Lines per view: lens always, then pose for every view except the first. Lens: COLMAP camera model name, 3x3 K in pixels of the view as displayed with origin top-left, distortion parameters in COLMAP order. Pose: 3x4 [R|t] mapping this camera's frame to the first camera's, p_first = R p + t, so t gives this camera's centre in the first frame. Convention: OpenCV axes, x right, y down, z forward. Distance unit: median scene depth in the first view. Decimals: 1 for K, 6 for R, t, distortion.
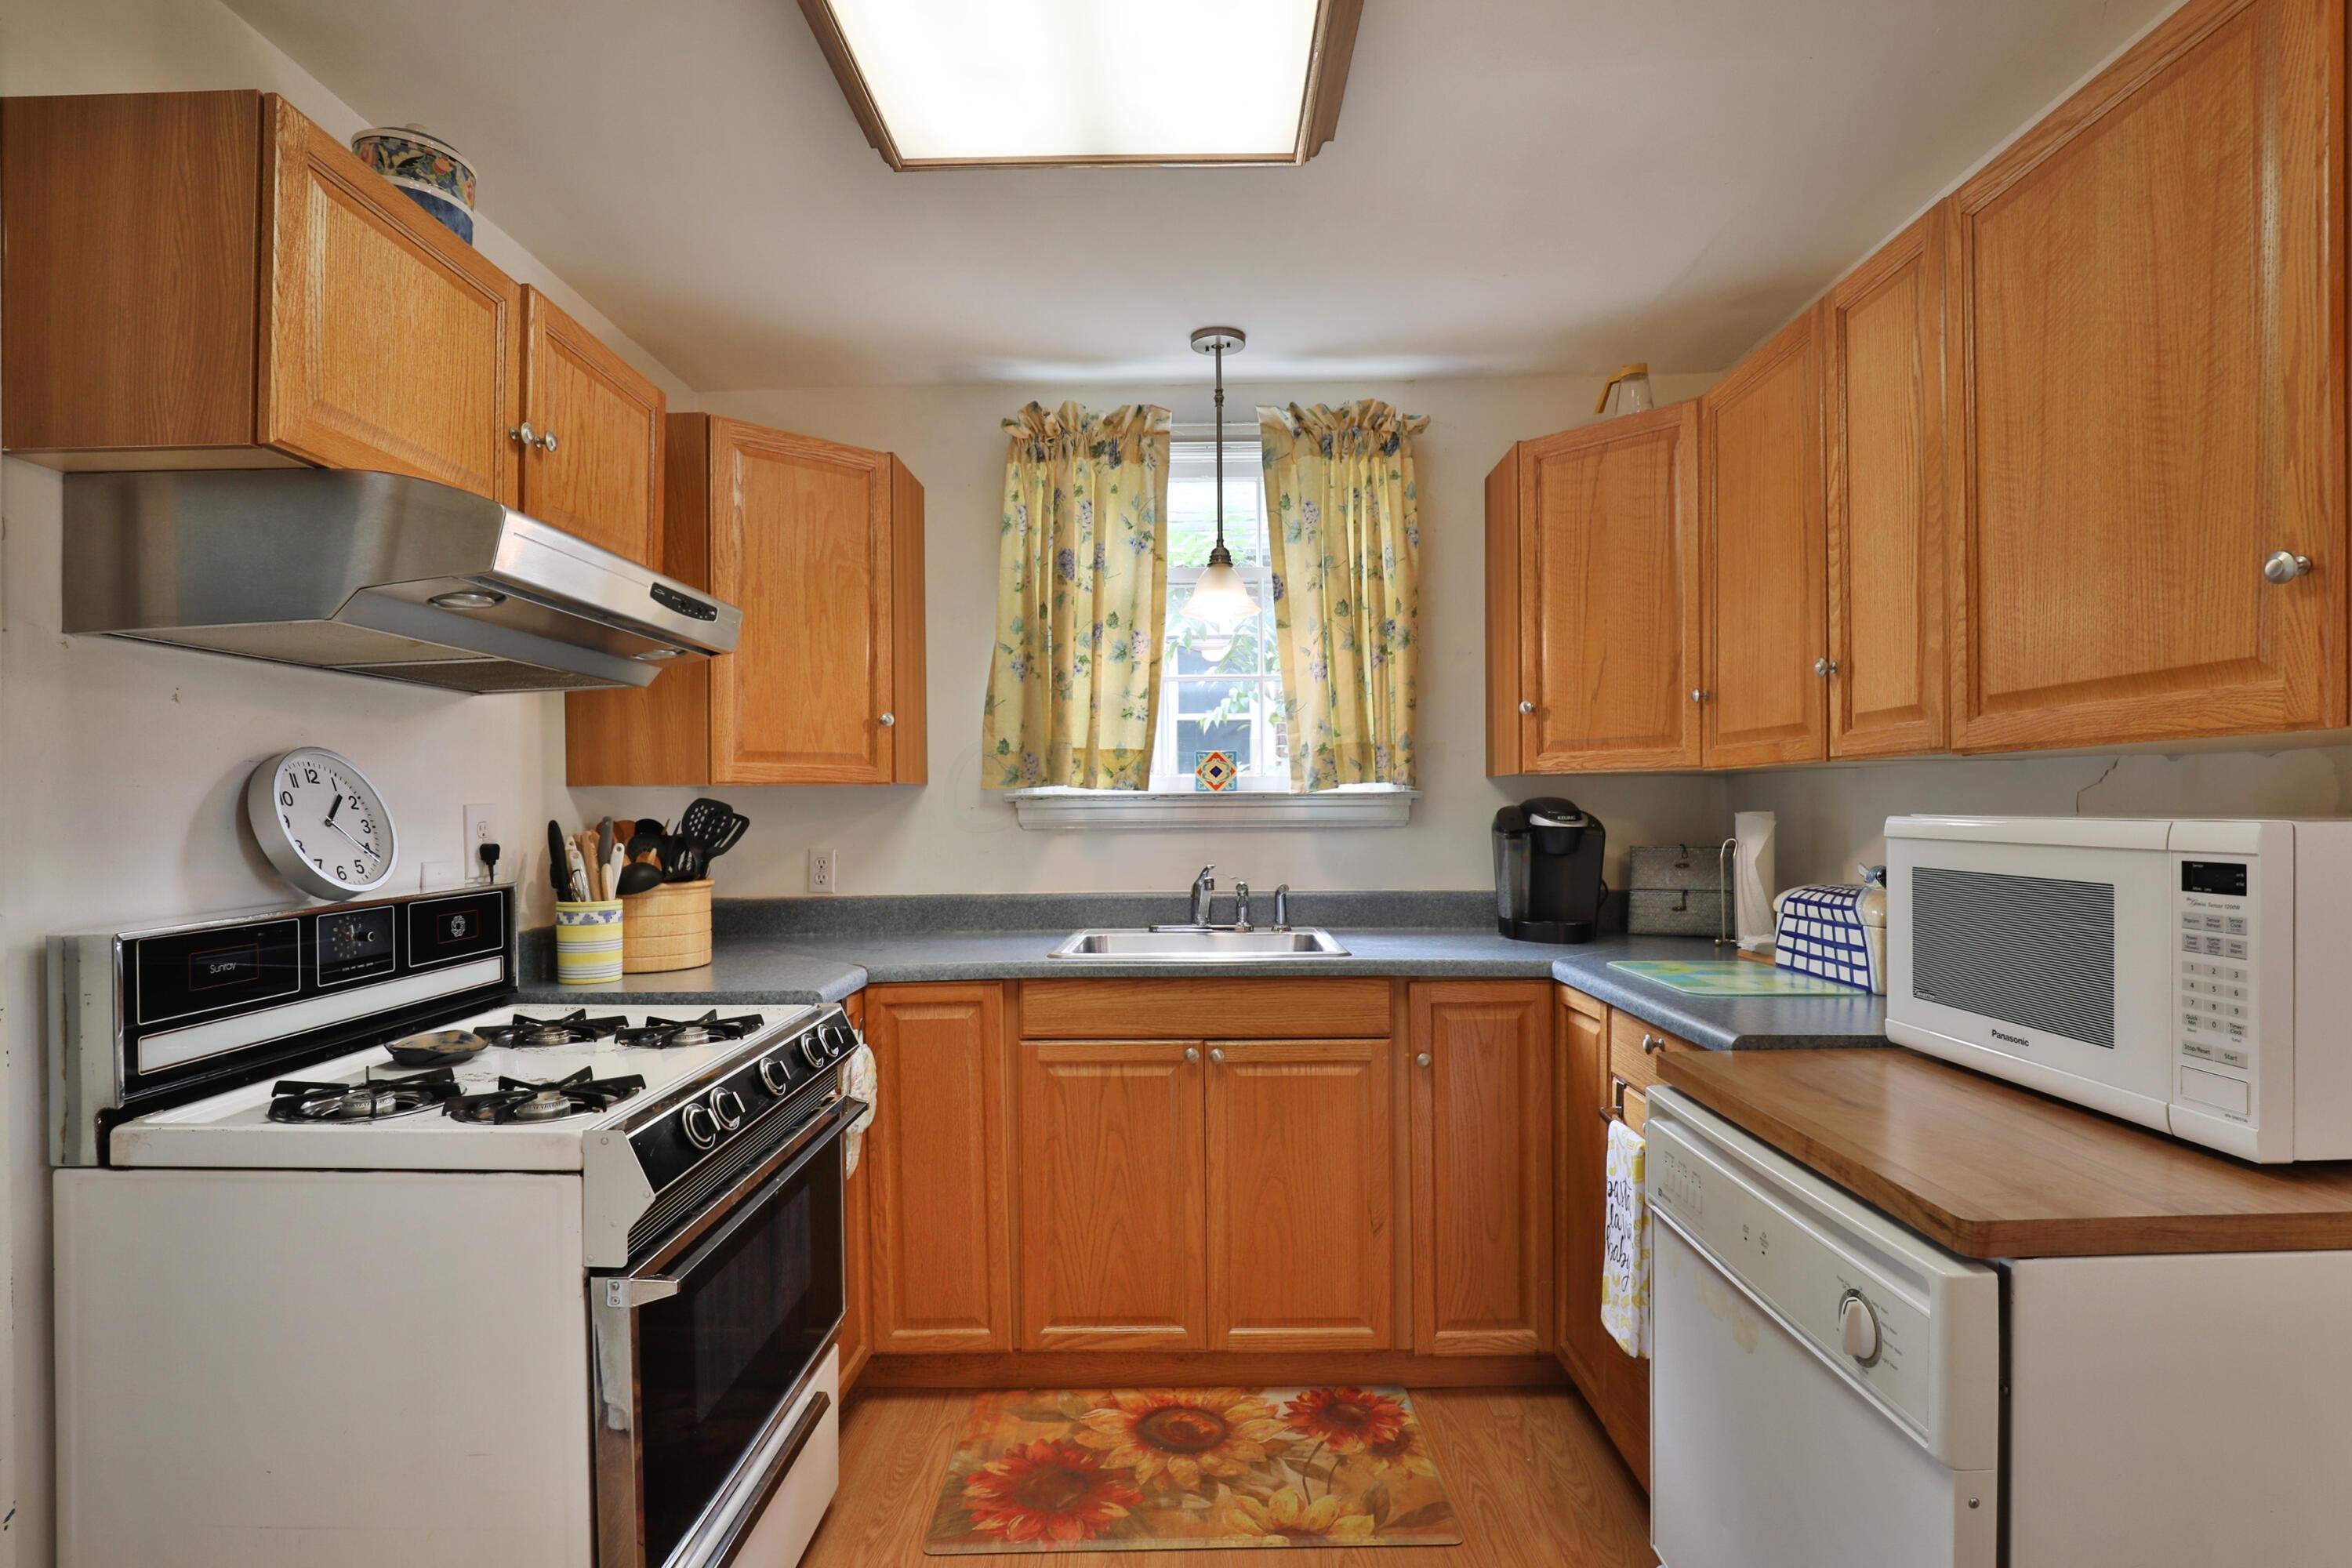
lens RADIAL K [[1138.3, 0, 1181.4], [0, 1138.3, 799.9], [0, 0, 1]] dist [-0.024530, 0.000910]
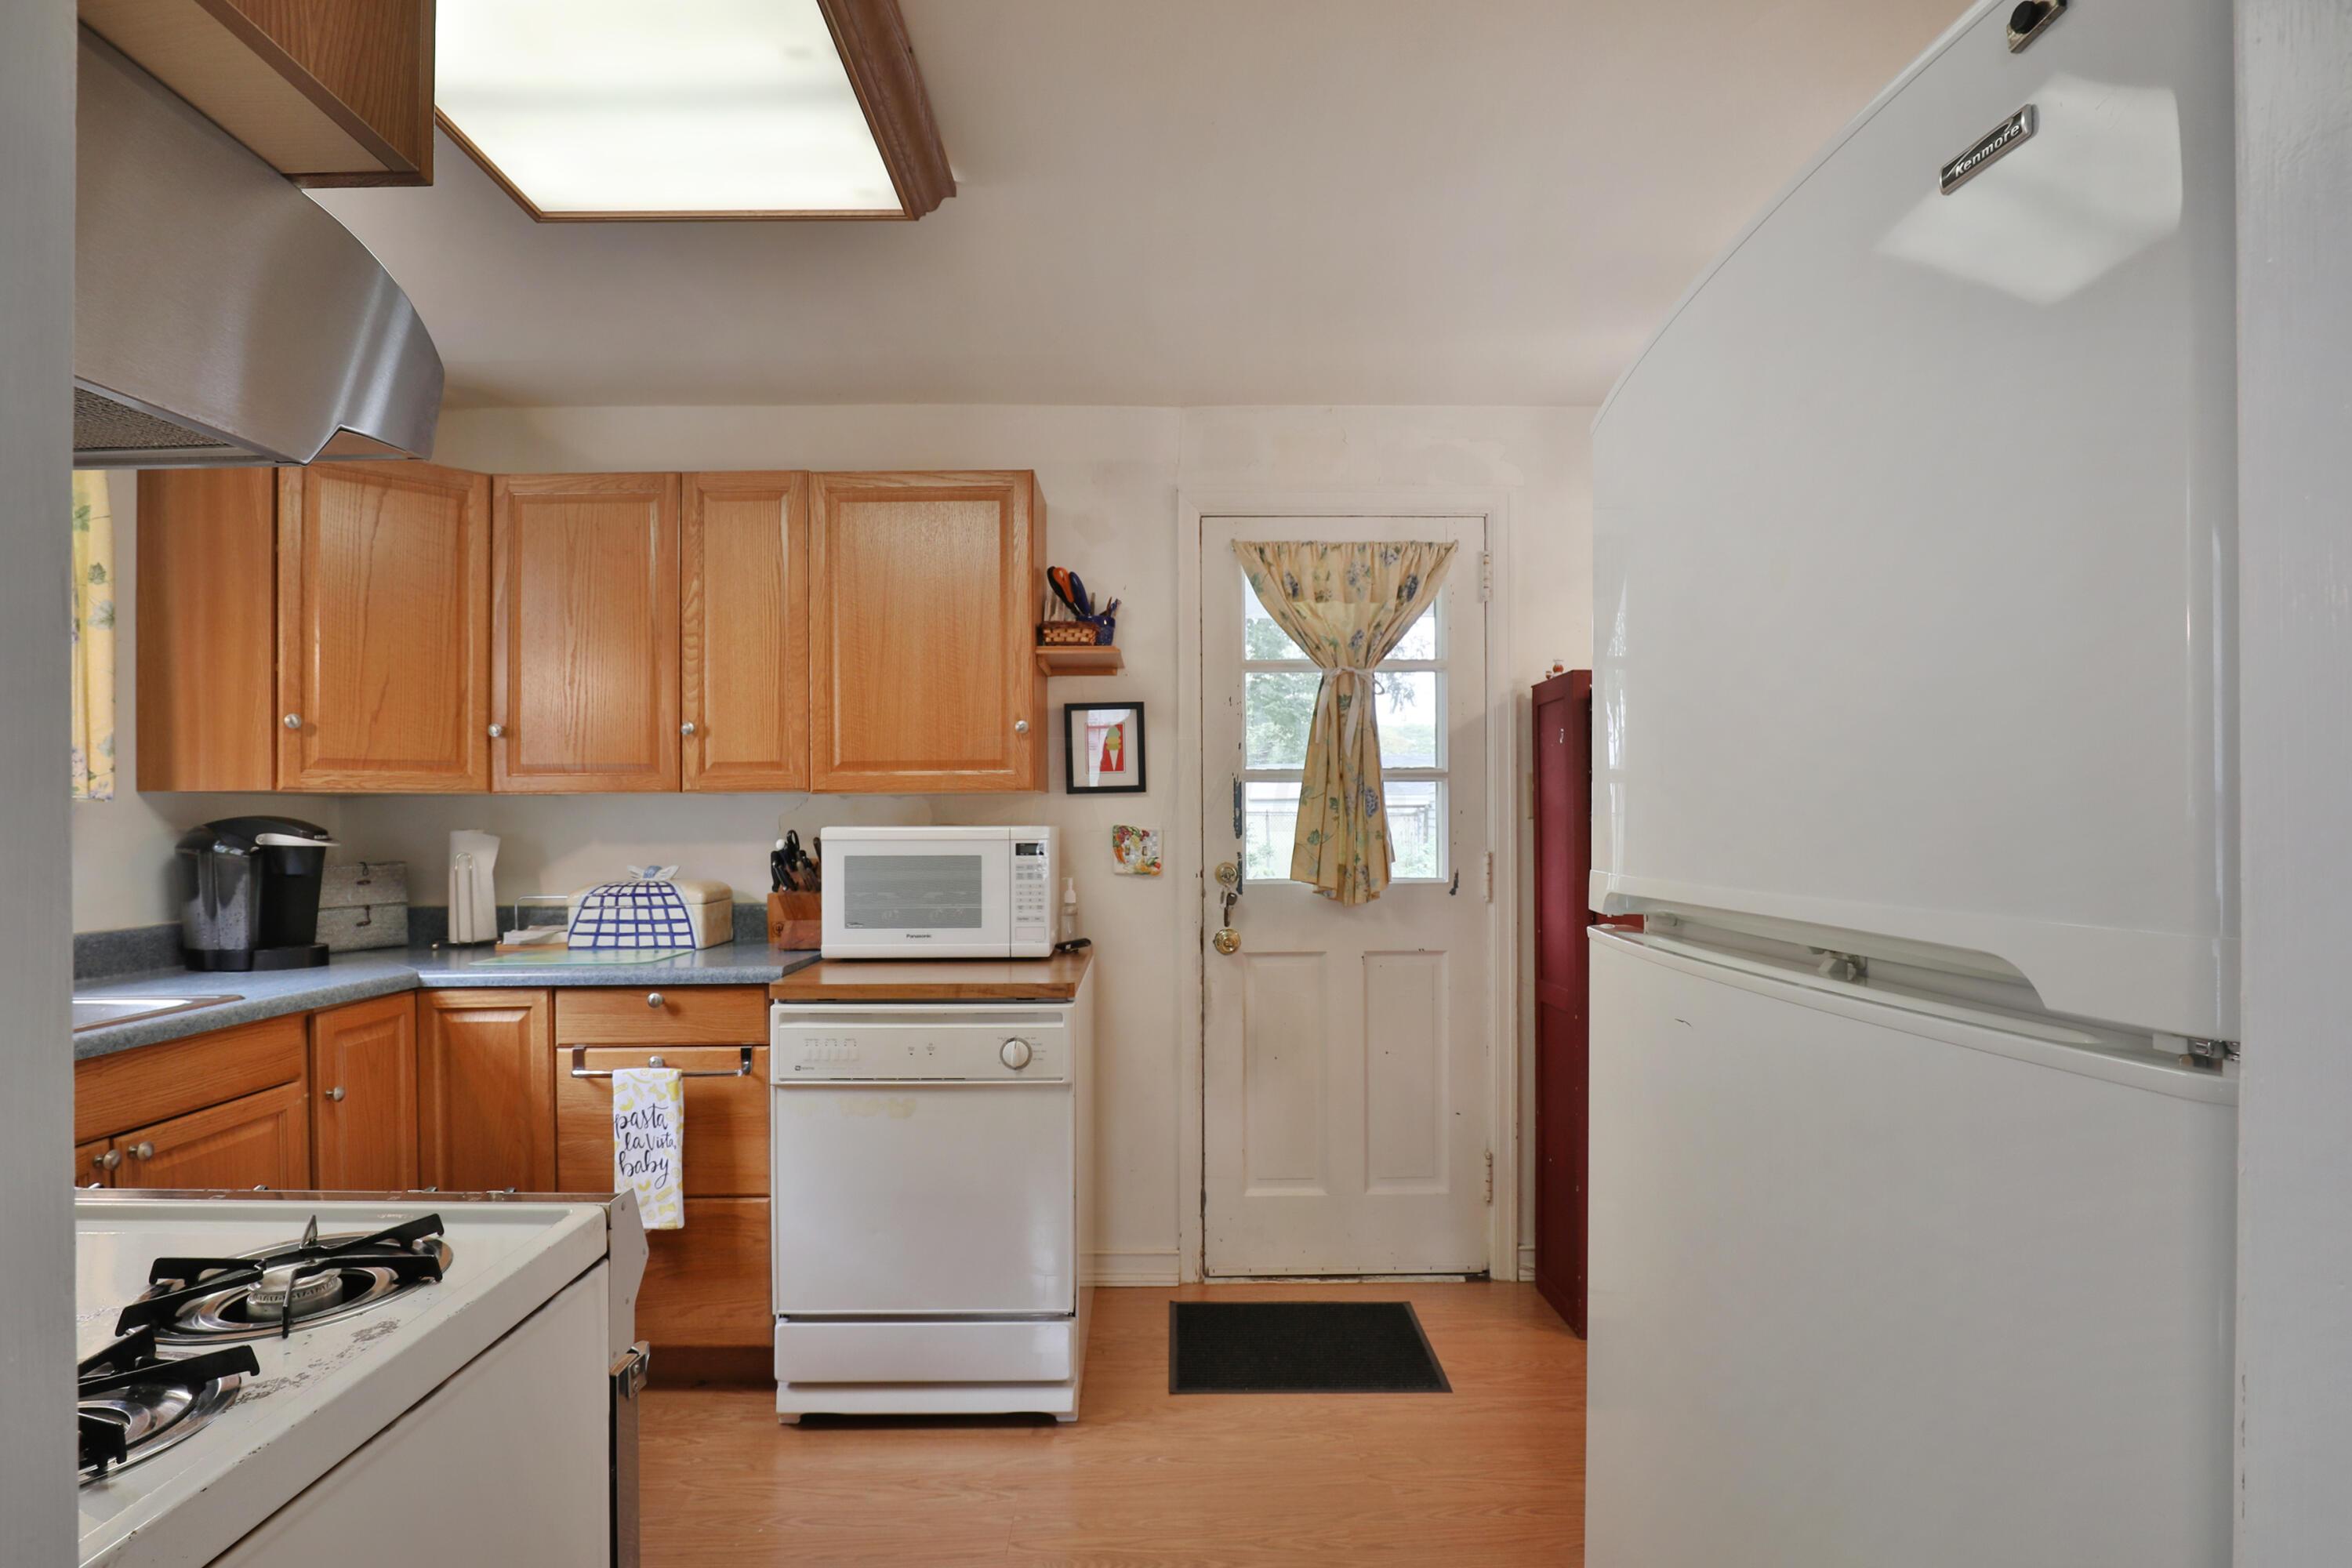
lens RADIAL K [[1138.3, 0, 1182.6], [0, 1138.3, 793.3], [0, 0, 1]] dist [-0.024530, 0.000910]
pose [[-0.030509, 0.029646, 0.999095, -0.850801], [0.001701, 0.999560, -0.029608, 0.010445], [-0.999533, 0.000796, -0.030546, 0.375012]]
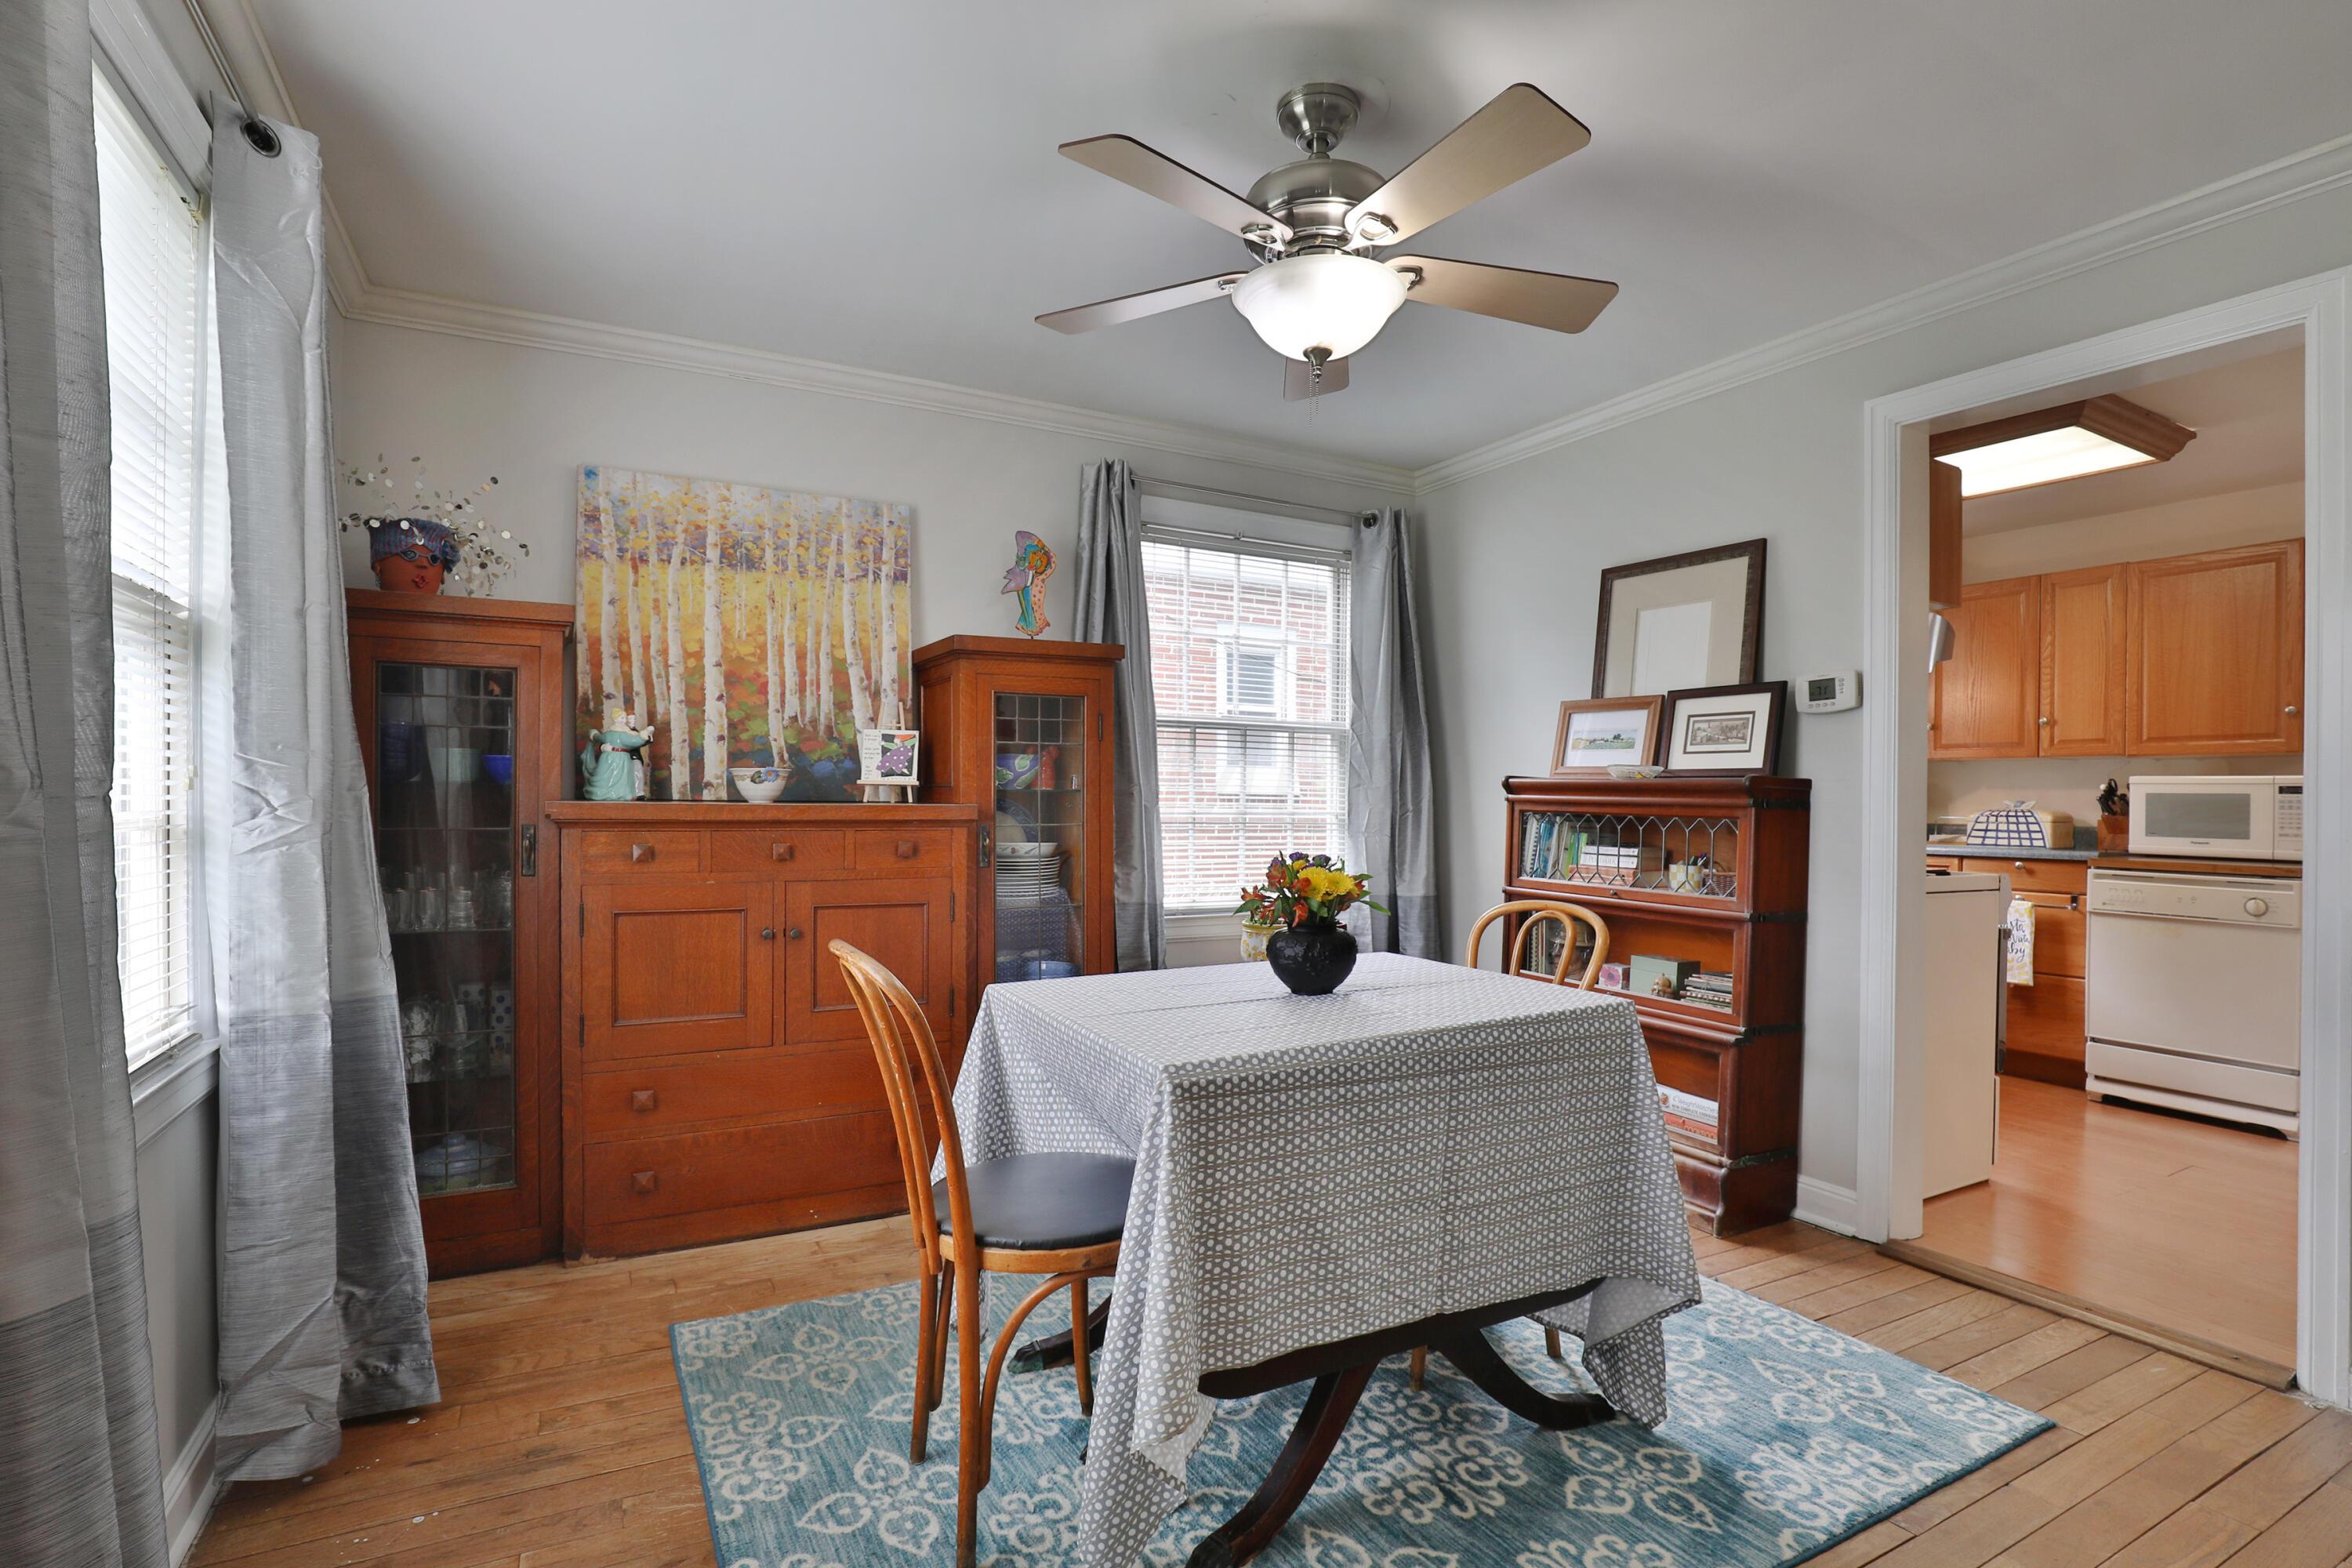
lens RADIAL K [[1138.3, 0, 1167.8], [0, 1138.3, 812.2], [0, 0, 1]] dist [-0.024530, 0.000910]
pose [[0.871835, 0.012788, 0.489632, -2.247669], [-0.021844, 0.999680, 0.012786, 0.093978], [-0.489312, -0.021843, 0.871835, -0.238676]]
